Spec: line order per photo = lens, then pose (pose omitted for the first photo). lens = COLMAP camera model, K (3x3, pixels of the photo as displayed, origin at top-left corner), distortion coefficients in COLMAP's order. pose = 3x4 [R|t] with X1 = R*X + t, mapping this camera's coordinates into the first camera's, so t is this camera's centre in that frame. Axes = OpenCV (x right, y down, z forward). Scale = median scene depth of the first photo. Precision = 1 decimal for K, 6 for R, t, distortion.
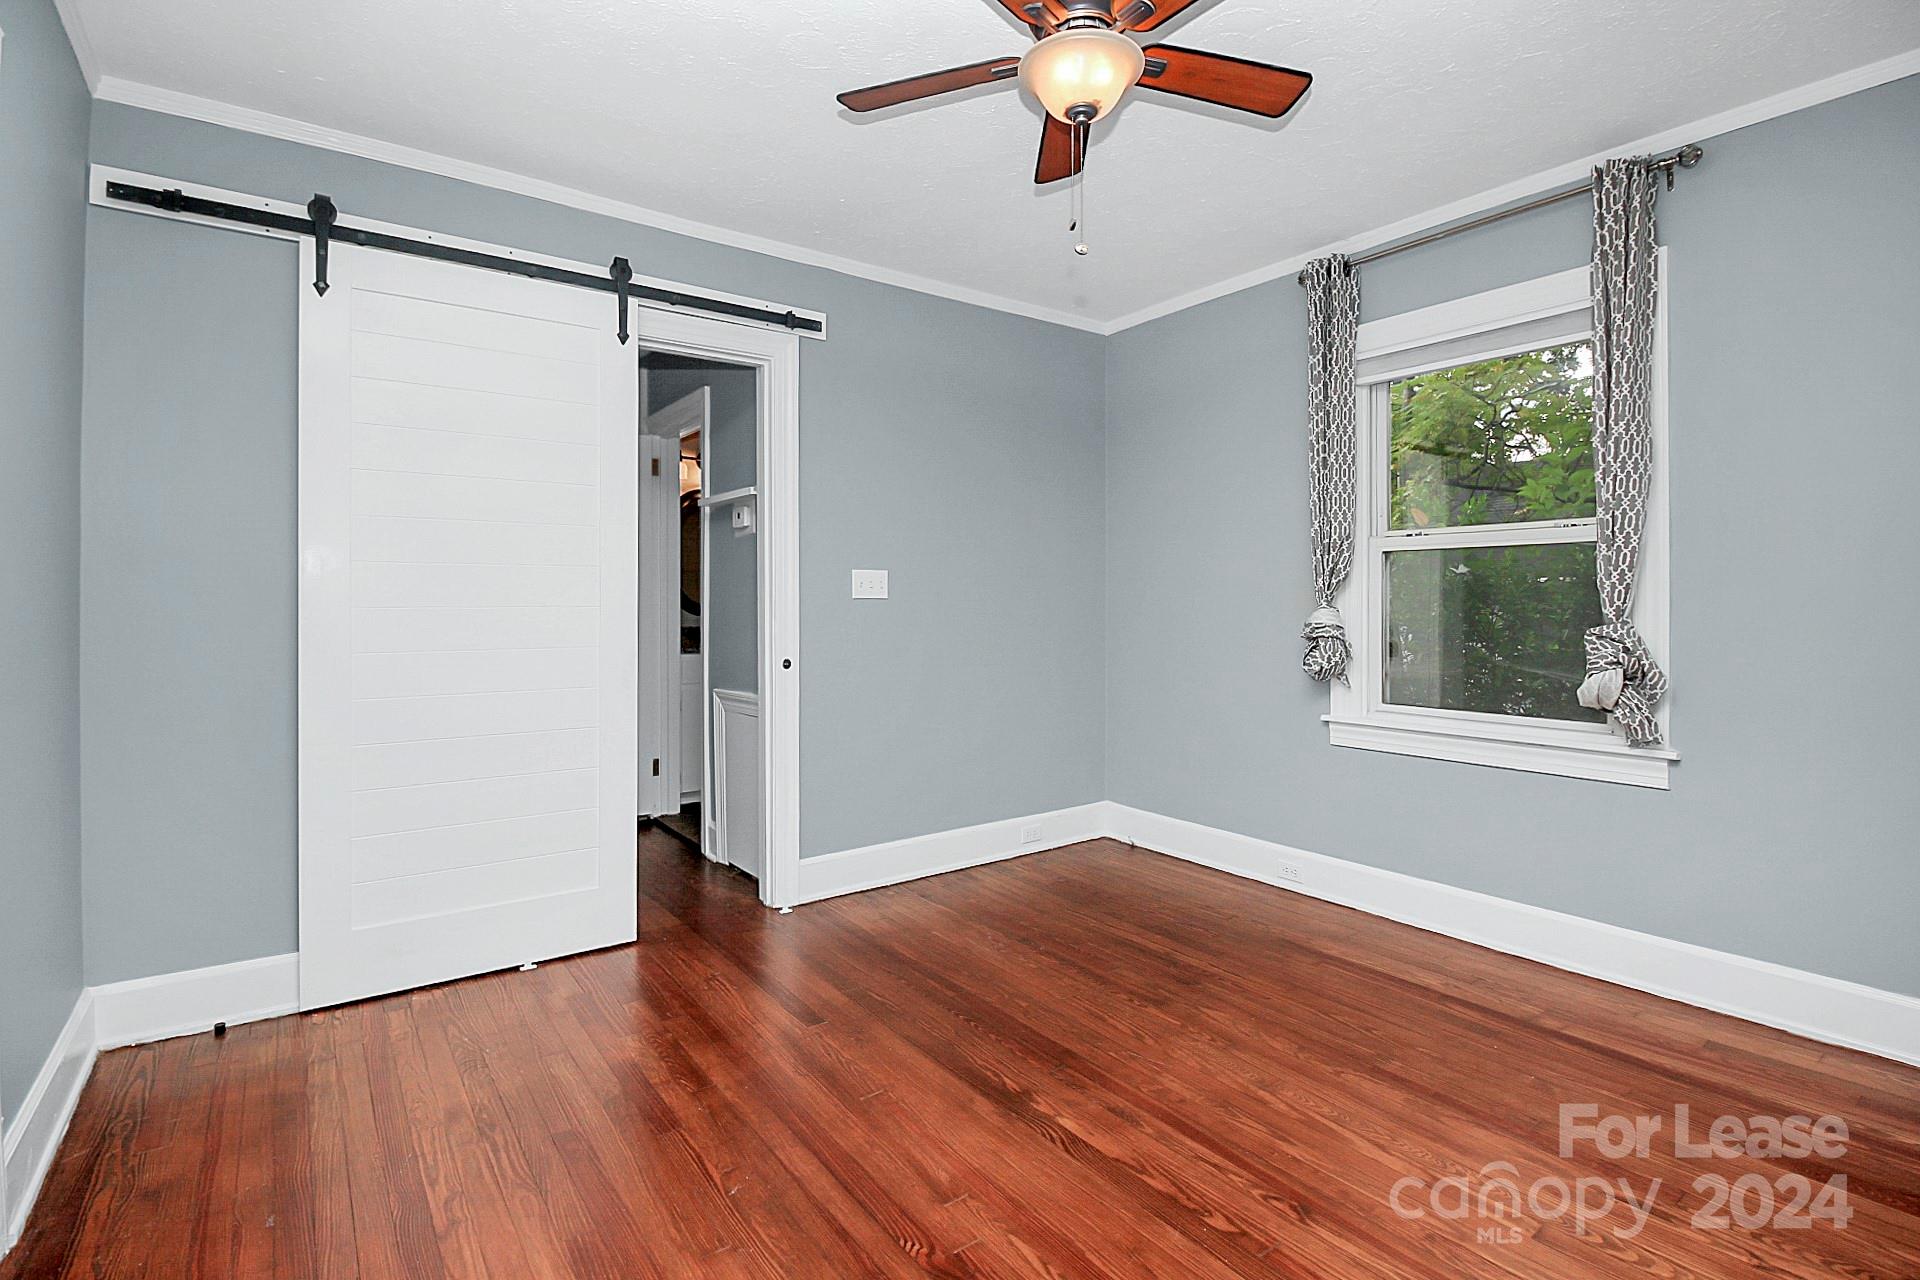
lens RADIAL K [[904.9, 0, 968.7], [0, 904.9, 623.4], [0, 0, 1]] dist [0.000759, -0.013444]
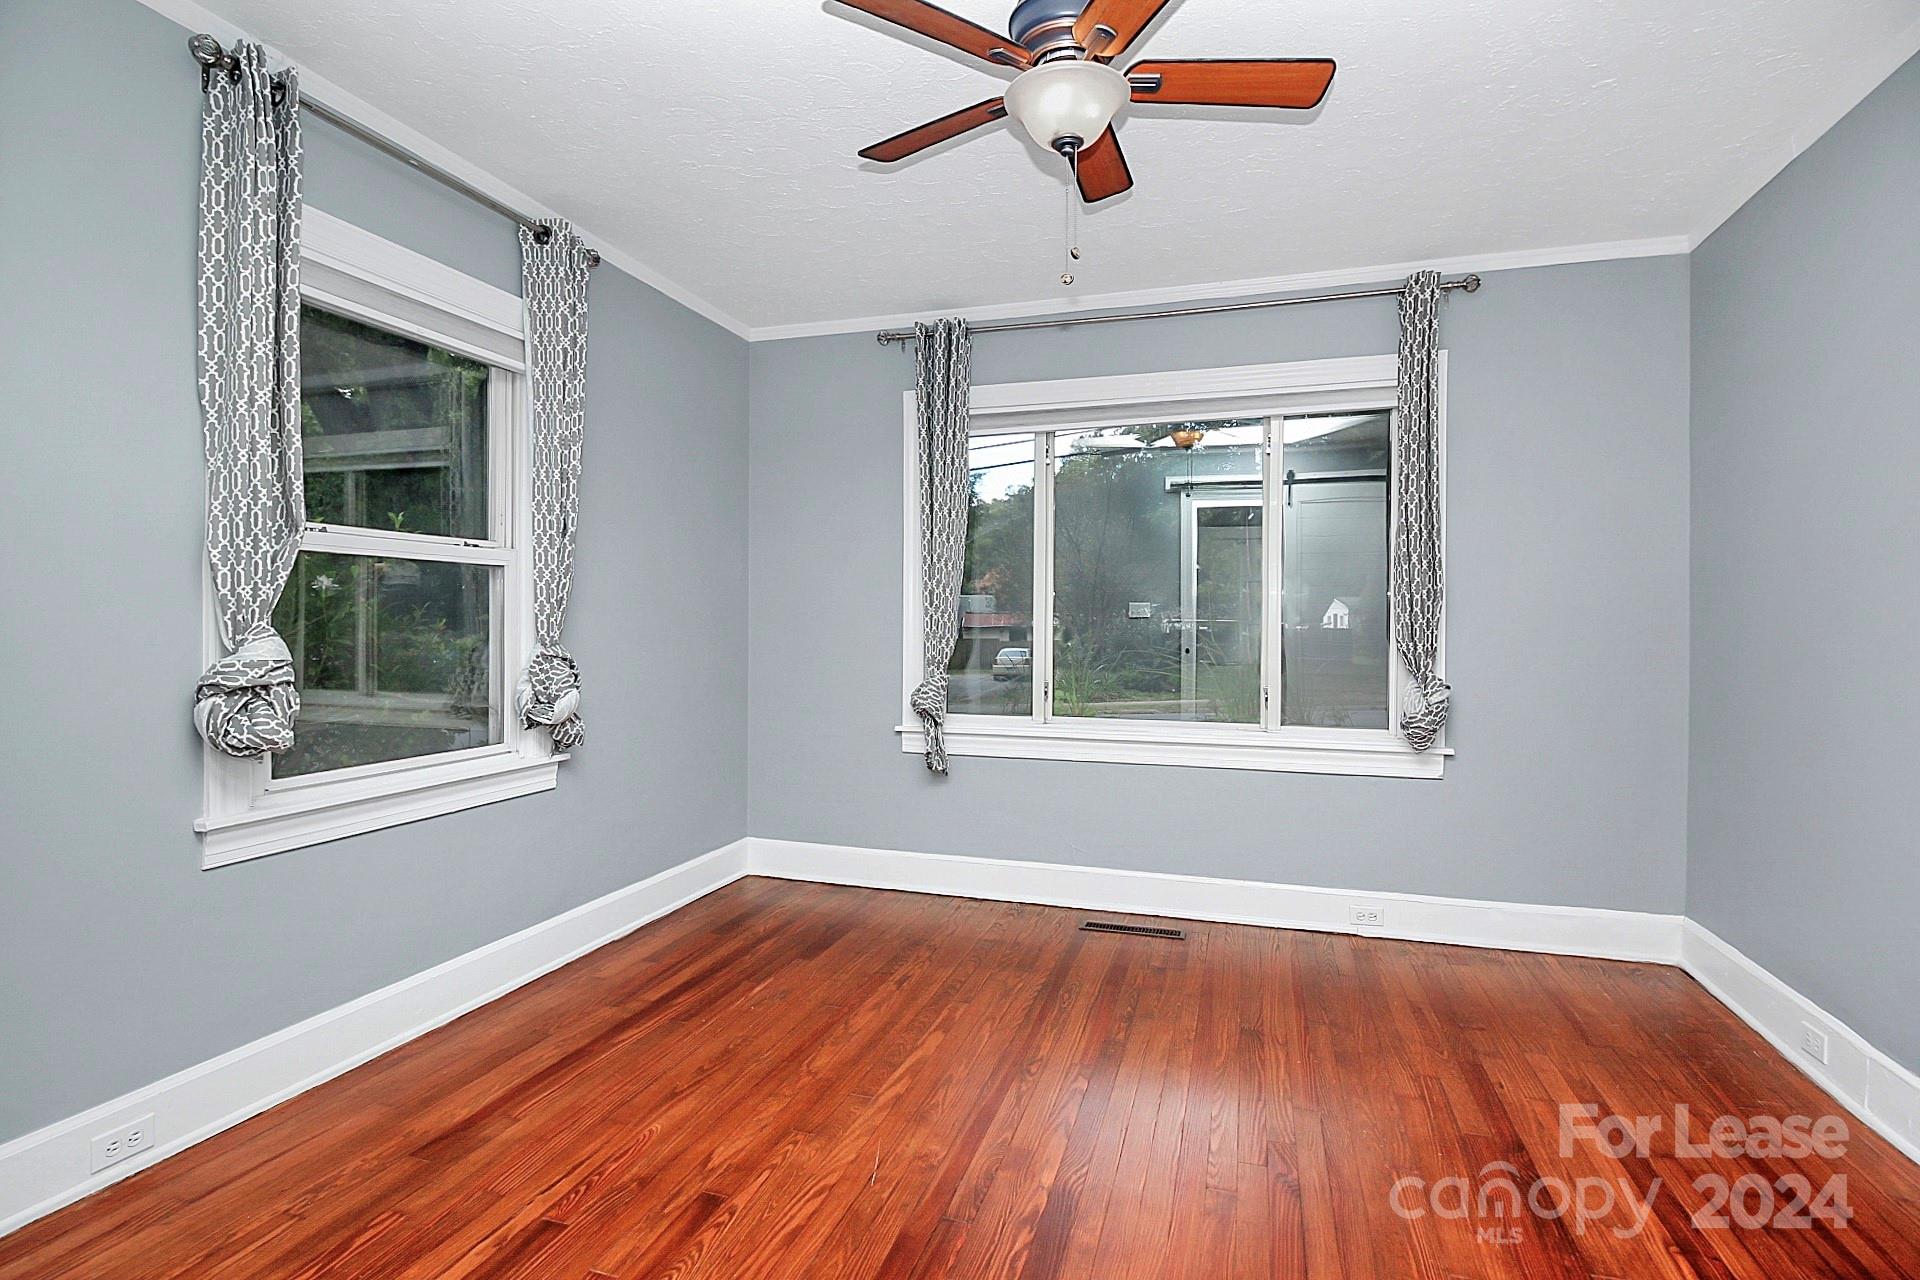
lens RADIAL K [[904.9, 0, 968.7], [0, 904.9, 623.4], [0, 0, 1]] dist [0.000759, -0.013444]
pose [[-0.584038, -0.007278, 0.811694, -0.498343], [0.009889, 0.999822, 0.016081, -0.041025], [-0.811666, 0.017419, -0.583862, 1.310905]]
